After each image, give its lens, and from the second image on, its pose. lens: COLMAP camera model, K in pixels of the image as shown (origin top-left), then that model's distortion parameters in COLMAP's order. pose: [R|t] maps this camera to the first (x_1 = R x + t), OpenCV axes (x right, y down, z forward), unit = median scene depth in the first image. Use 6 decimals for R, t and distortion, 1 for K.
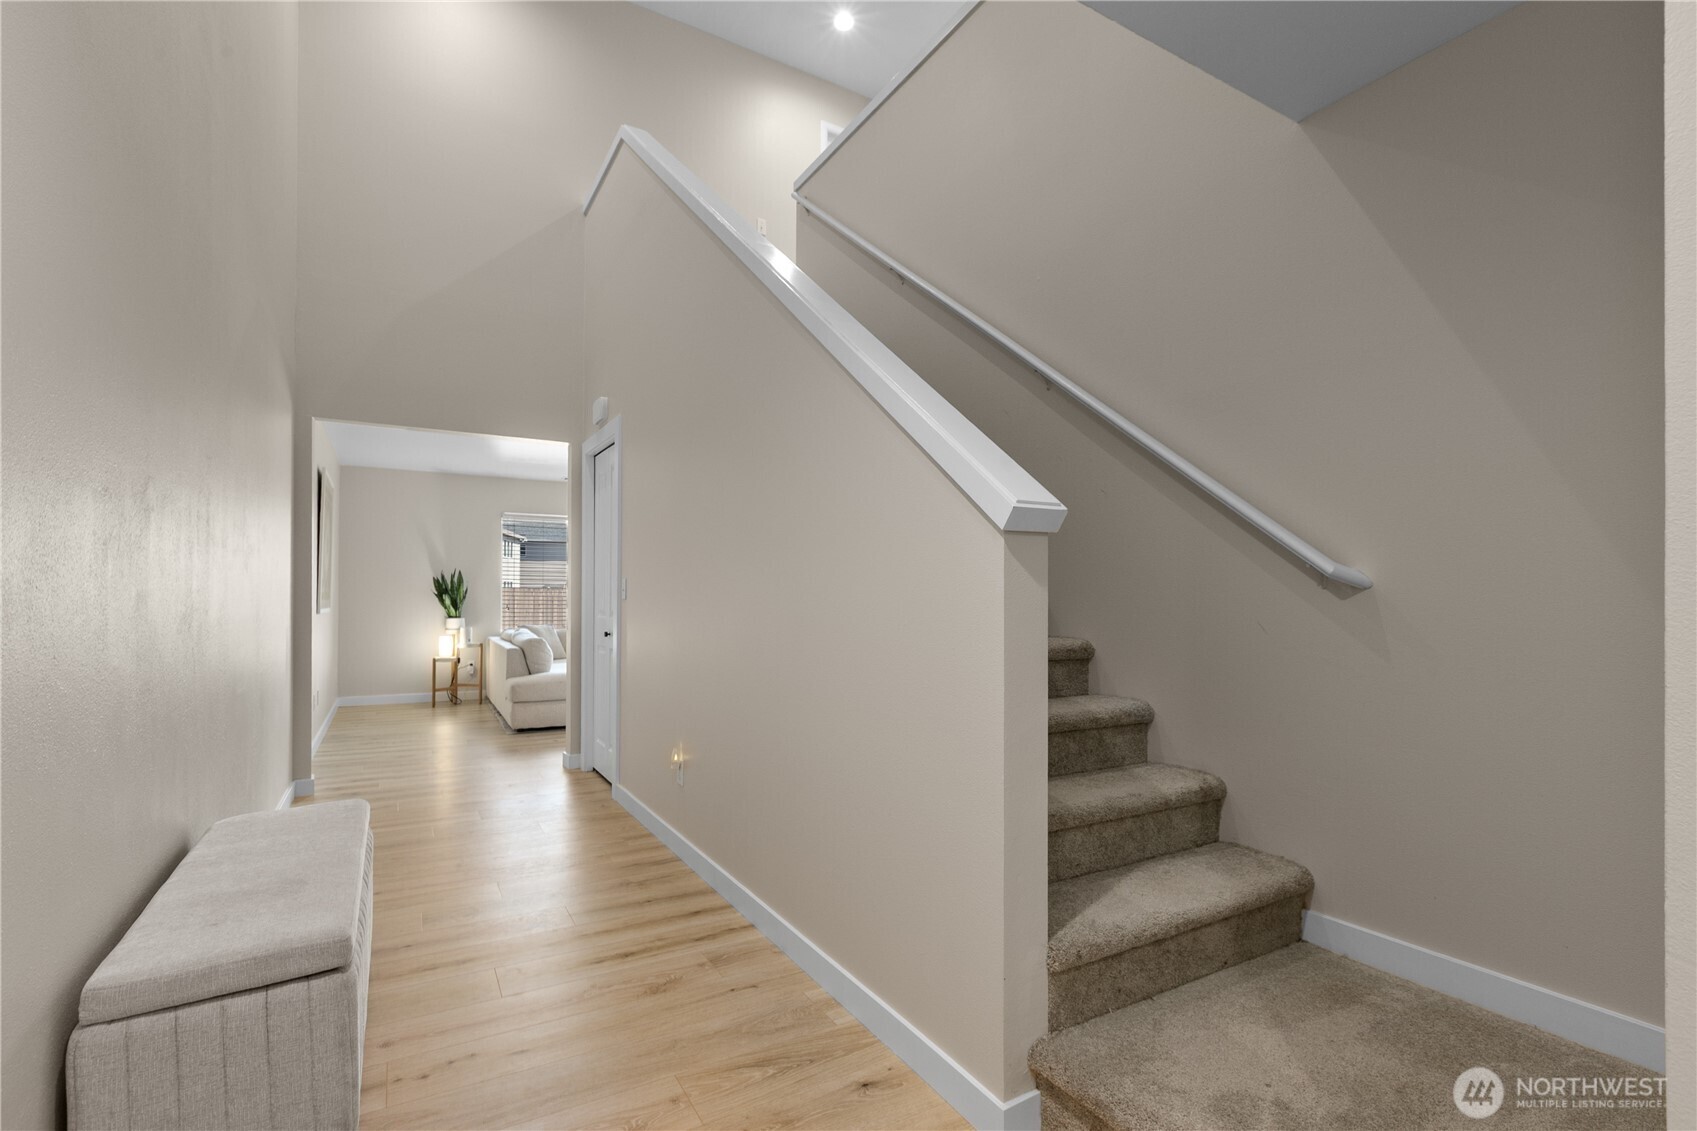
lens RADIAL K [[774.9, 0, 847.9], [0, 774.9, 595.3], [0, 0, 1]] dist [-0.000157, 0.000095]
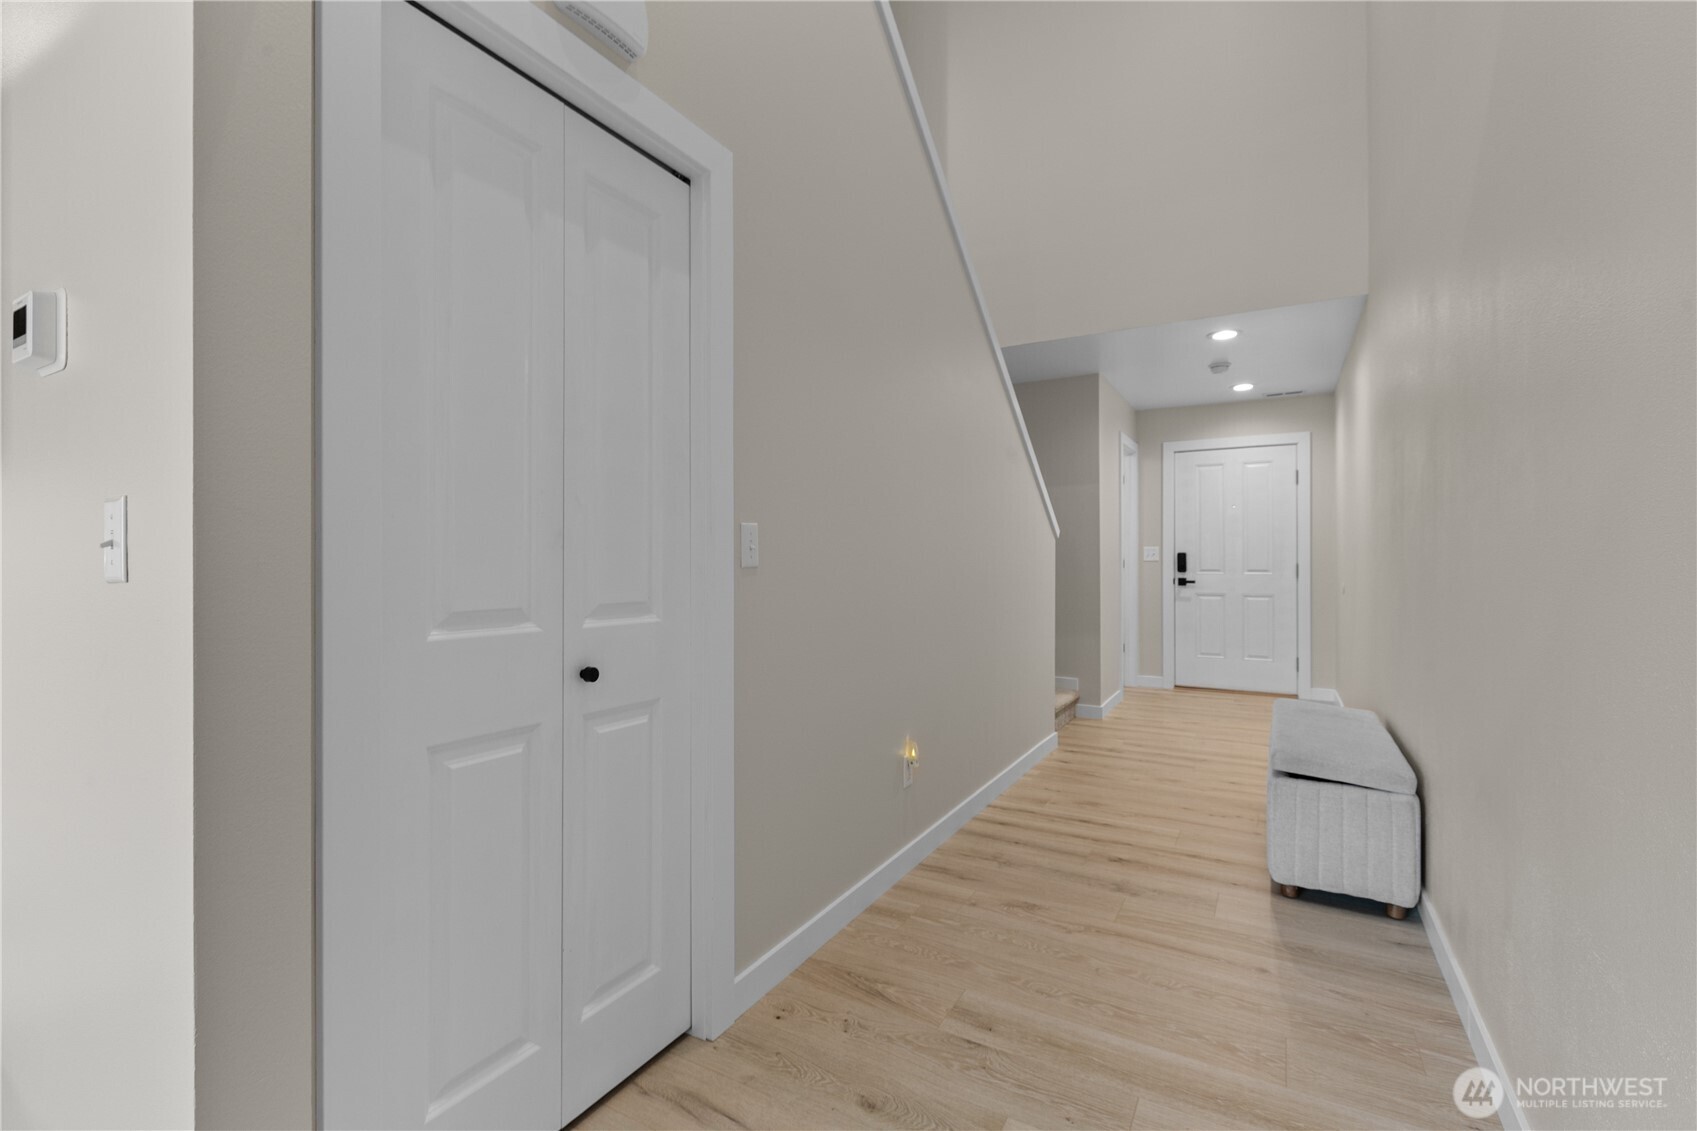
lens RADIAL K [[741.1, 0, 847.9], [0, 741.1, 556.7], [0, 0, 1]] dist [-0.002001, 0.000099]
pose [[-0.489739, 0.000829, 0.871869, -1.169687], [-0.002200, 0.999995, -0.002187, -0.001206], [-0.871867, -0.002989, -0.489734, 1.920674]]
